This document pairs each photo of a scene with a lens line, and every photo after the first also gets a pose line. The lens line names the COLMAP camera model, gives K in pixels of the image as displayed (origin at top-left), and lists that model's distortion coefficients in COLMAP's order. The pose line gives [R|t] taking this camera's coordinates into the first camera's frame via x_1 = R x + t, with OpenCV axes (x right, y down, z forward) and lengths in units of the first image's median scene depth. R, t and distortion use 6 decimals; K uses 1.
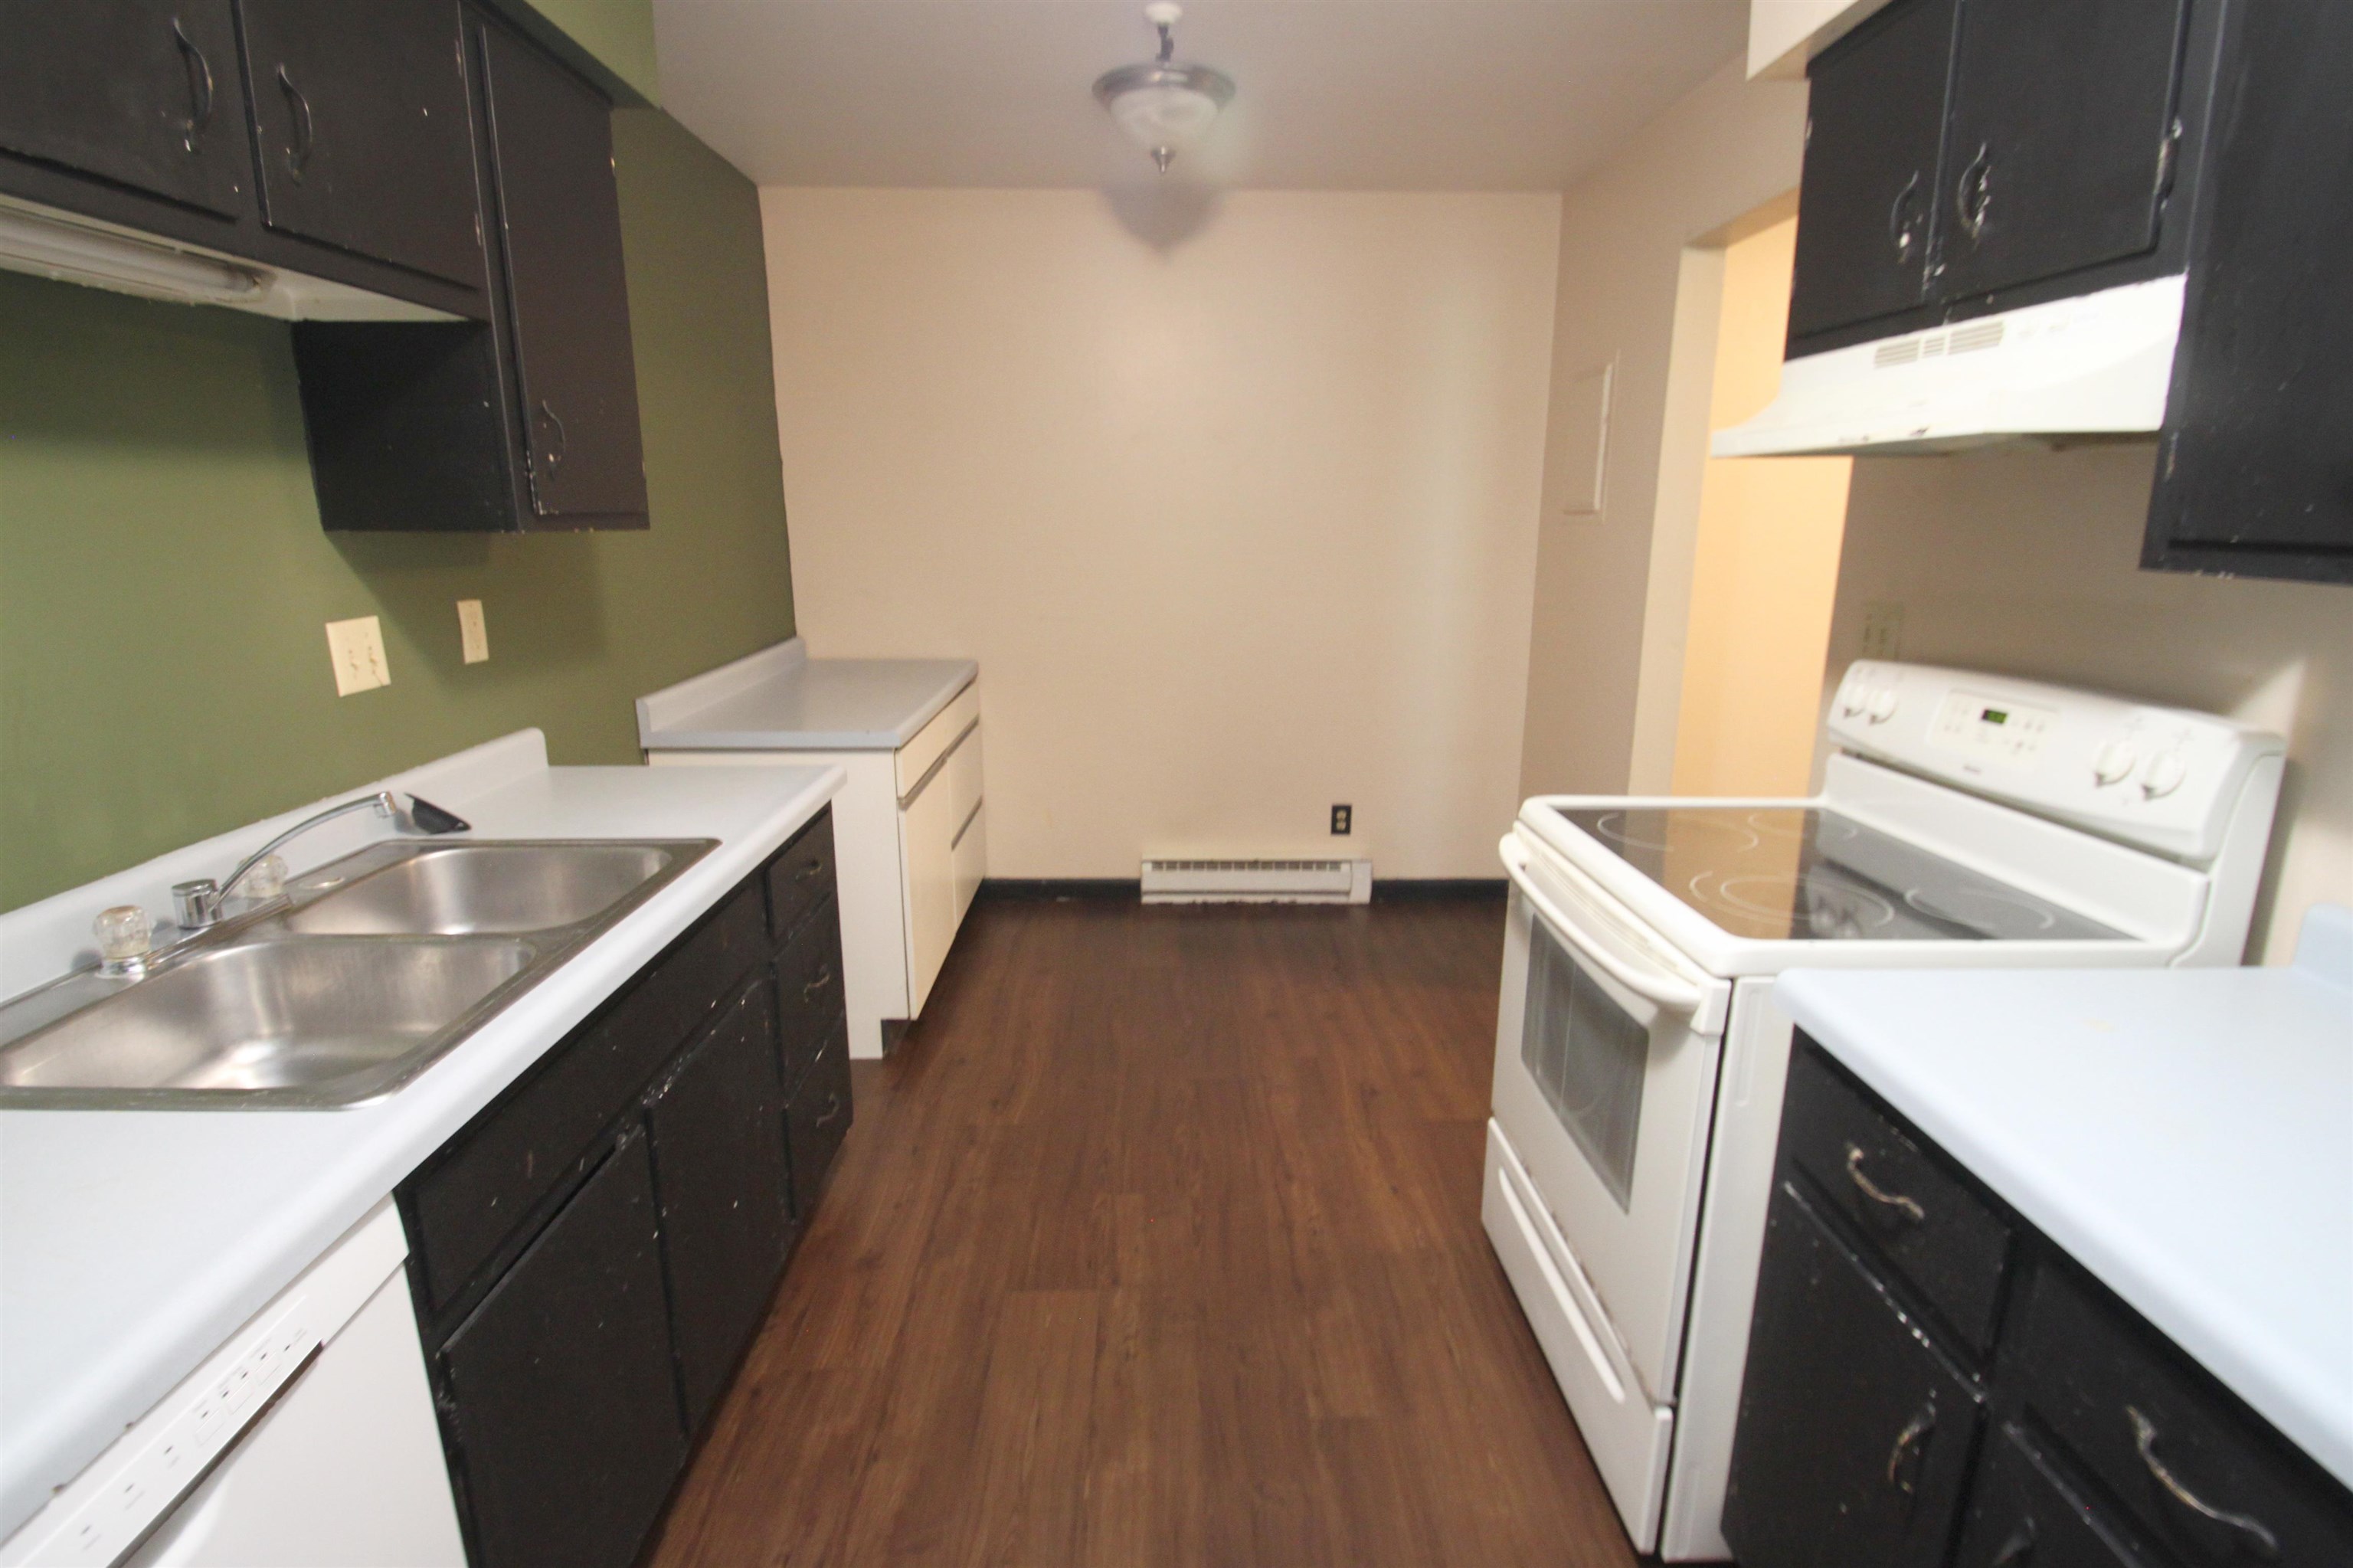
lens RADIAL K [[1089.8, 0, 1177.4], [0, 1089.8, 770.4], [0, 0, 1]] dist [0.012485, -0.016822]
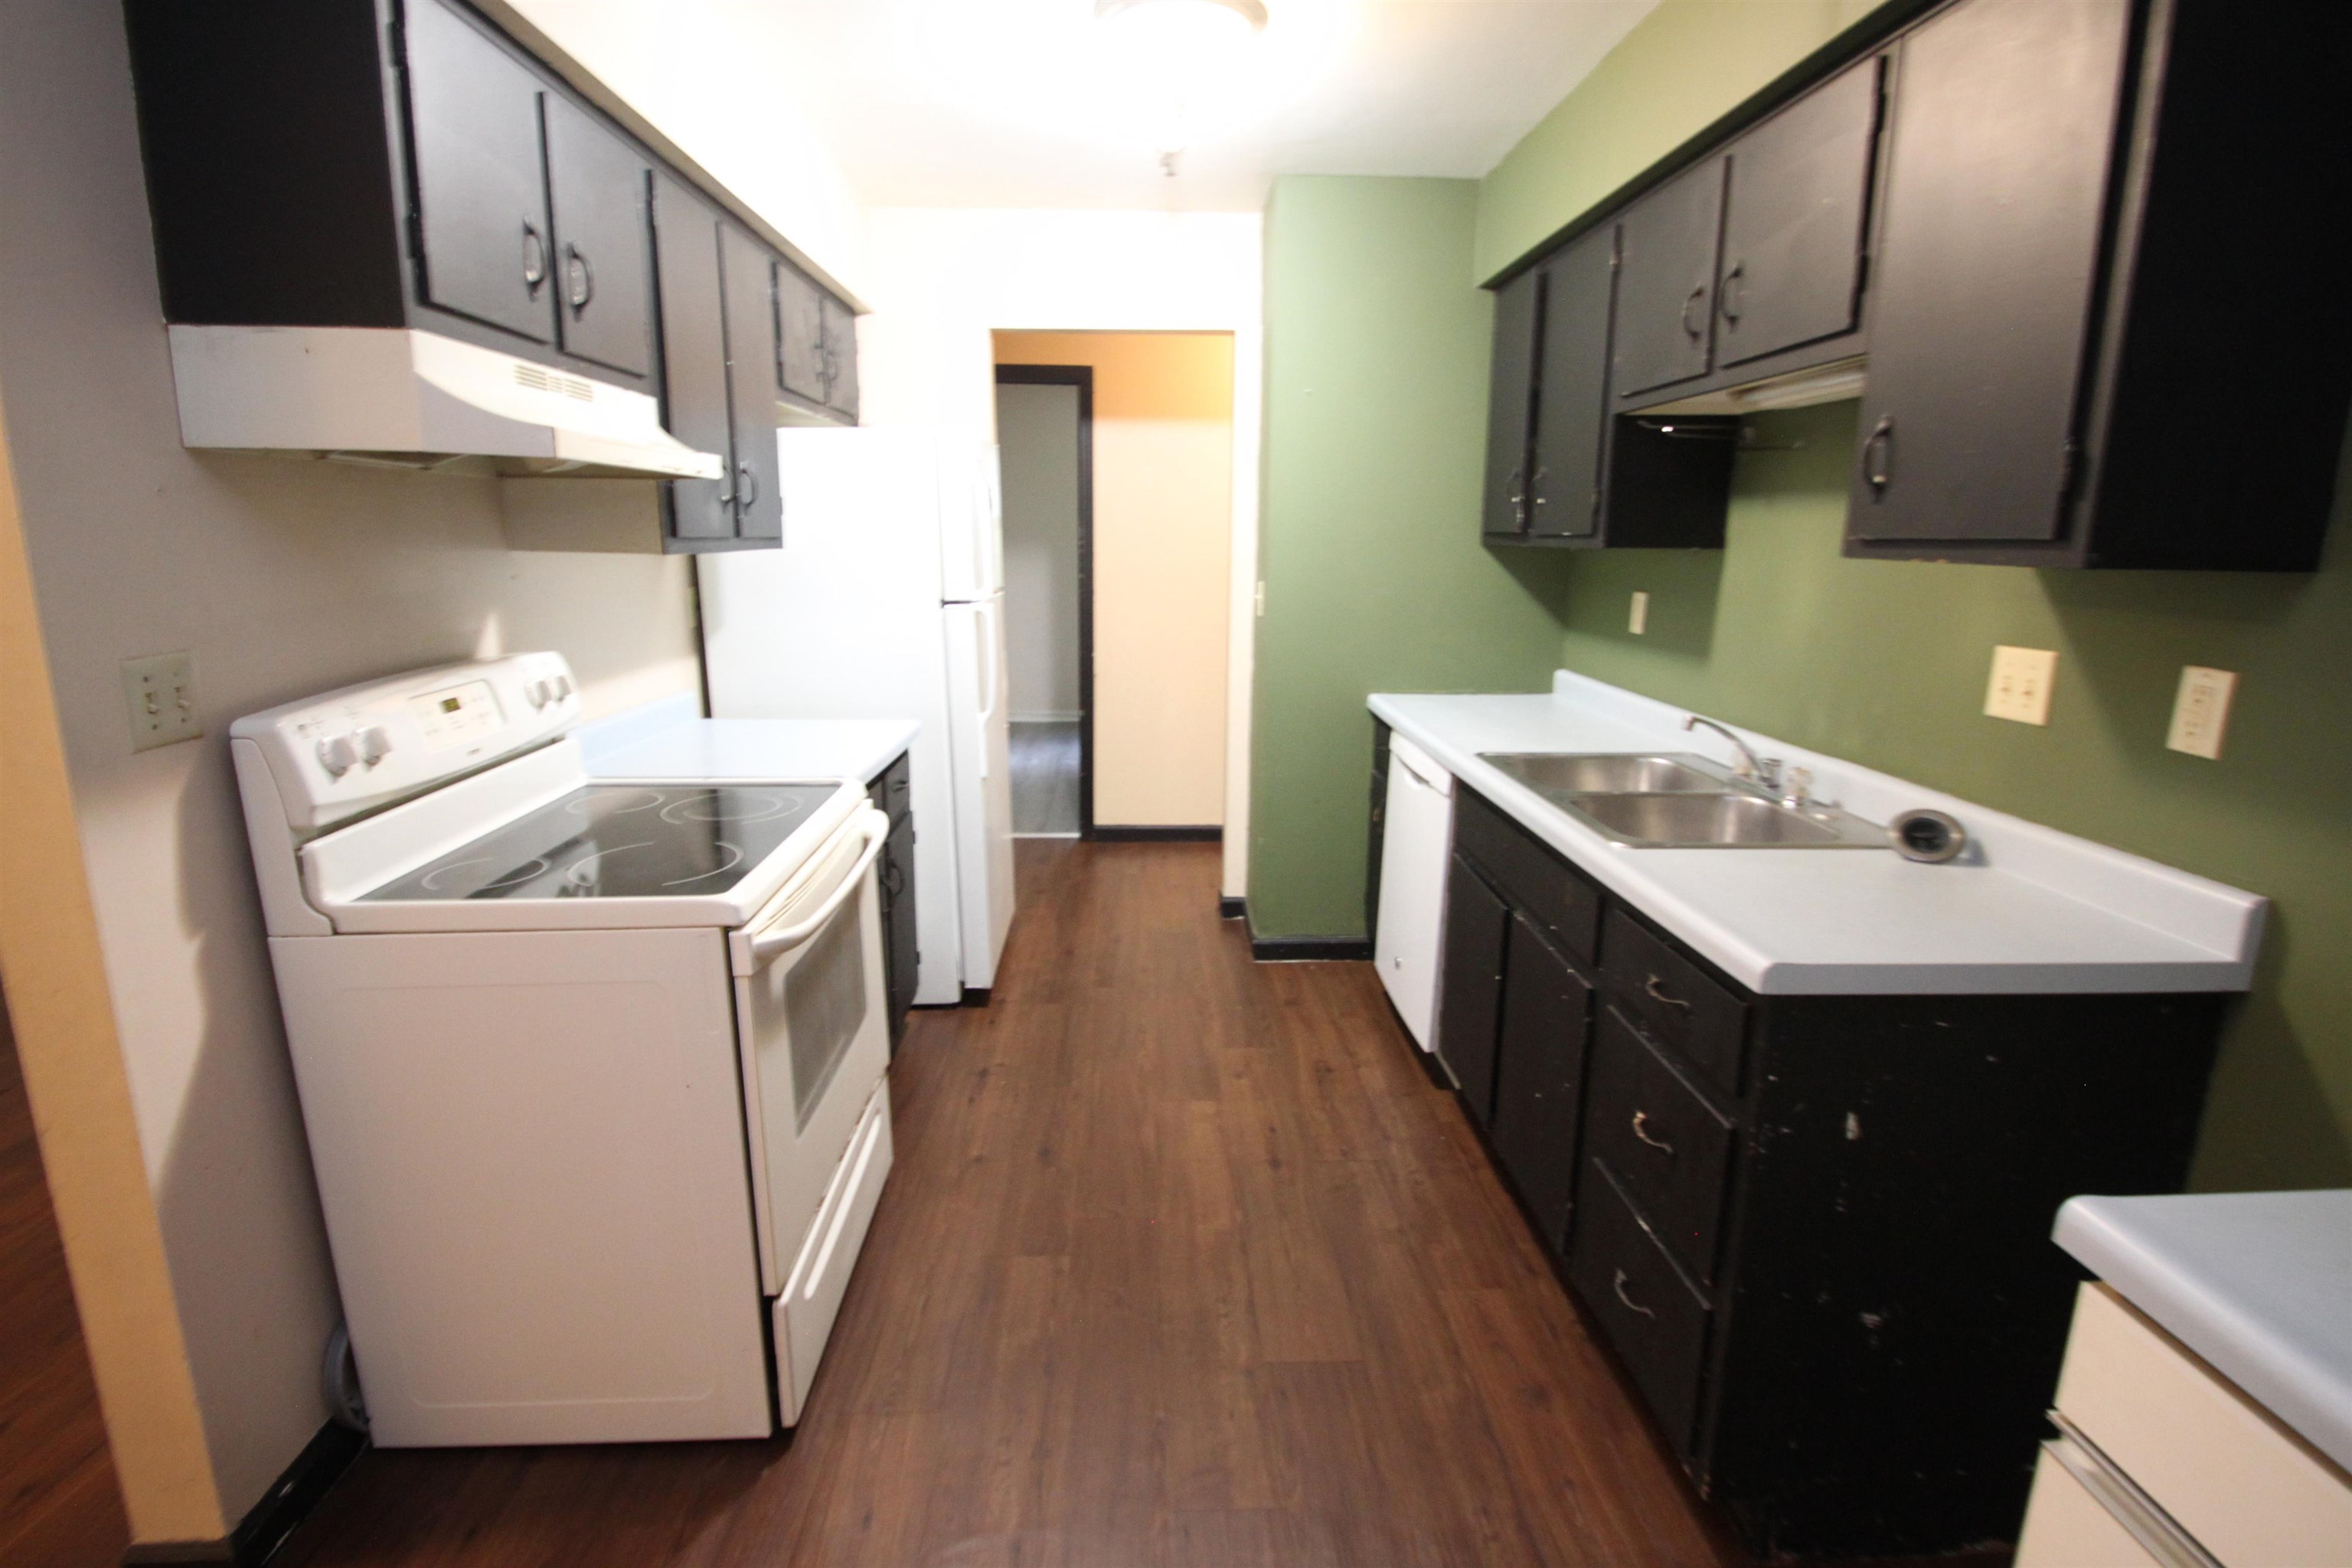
lens RADIAL K [[1089.3, 0, 1176.9], [0, 1089.3, 770.4], [0, 0, 1]] dist [0.012485, -0.016822]
pose [[-0.999665, -0.006848, -0.024941, 0.032396], [-0.016897, 0.902974, 0.429363, -0.410005], [0.019581, 0.429641, -0.902787, 1.754638]]
